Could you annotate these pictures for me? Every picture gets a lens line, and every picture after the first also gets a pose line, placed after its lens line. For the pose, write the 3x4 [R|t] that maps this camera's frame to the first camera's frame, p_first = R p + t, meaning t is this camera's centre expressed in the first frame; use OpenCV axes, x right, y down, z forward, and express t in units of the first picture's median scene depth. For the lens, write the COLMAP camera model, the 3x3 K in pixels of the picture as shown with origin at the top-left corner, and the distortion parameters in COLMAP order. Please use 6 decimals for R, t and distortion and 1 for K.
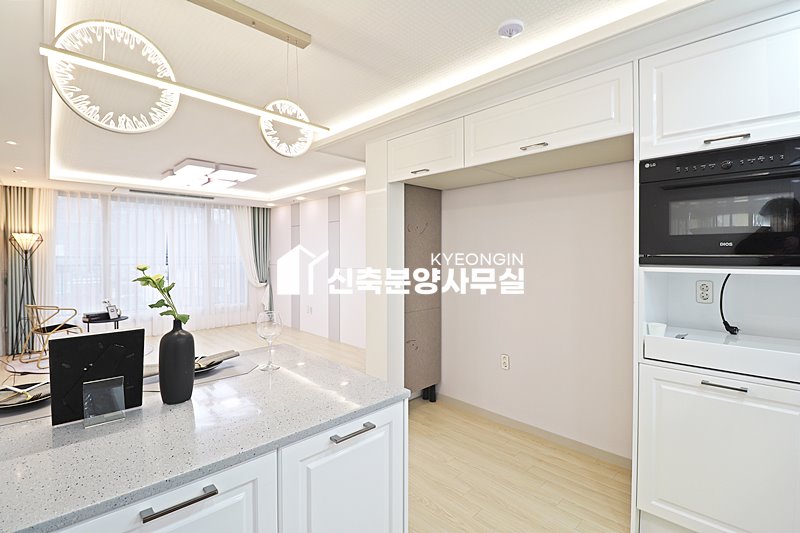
lens RADIAL K [[369.3, 0, 399.0], [0, 369.3, 258.0], [0, 0, 1]] dist [0.001409, -0.014755]
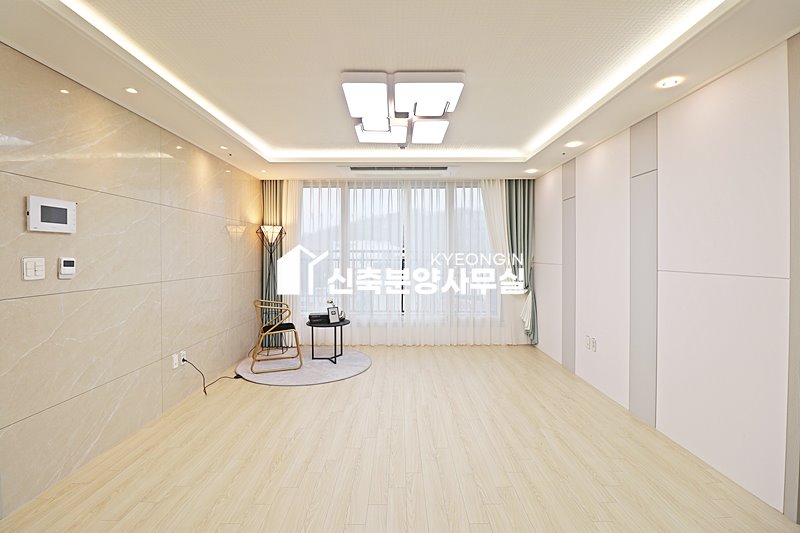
lens RADIAL K [[369.3, 0, 399.0], [0, 369.3, 258.0], [0, 0, 1]] dist [0.001409, -0.014755]
pose [[0.720013, 0.006602, -0.693929, -0.082698], [-0.007109, 0.999972, 0.002138, 0.014187], [0.693924, 0.003394, 0.720040, 0.497835]]
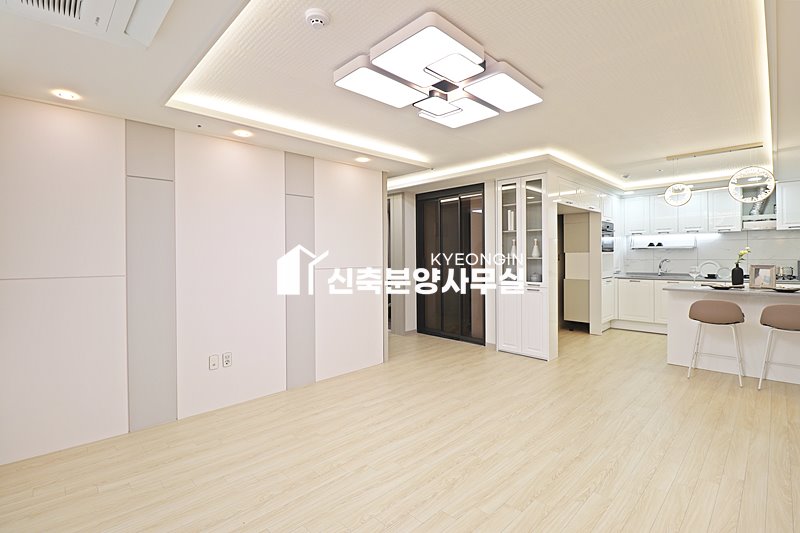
lens RADIAL K [[369.3, 0, 399.0], [0, 369.3, 258.0], [0, 0, 1]] dist [0.001409, -0.014755]
pose [[-0.005881, -0.004790, 0.999971, -0.923407], [0.018963, 0.999808, 0.004901, 0.007370], [-0.999803, 0.018991, -0.005789, 0.963757]]
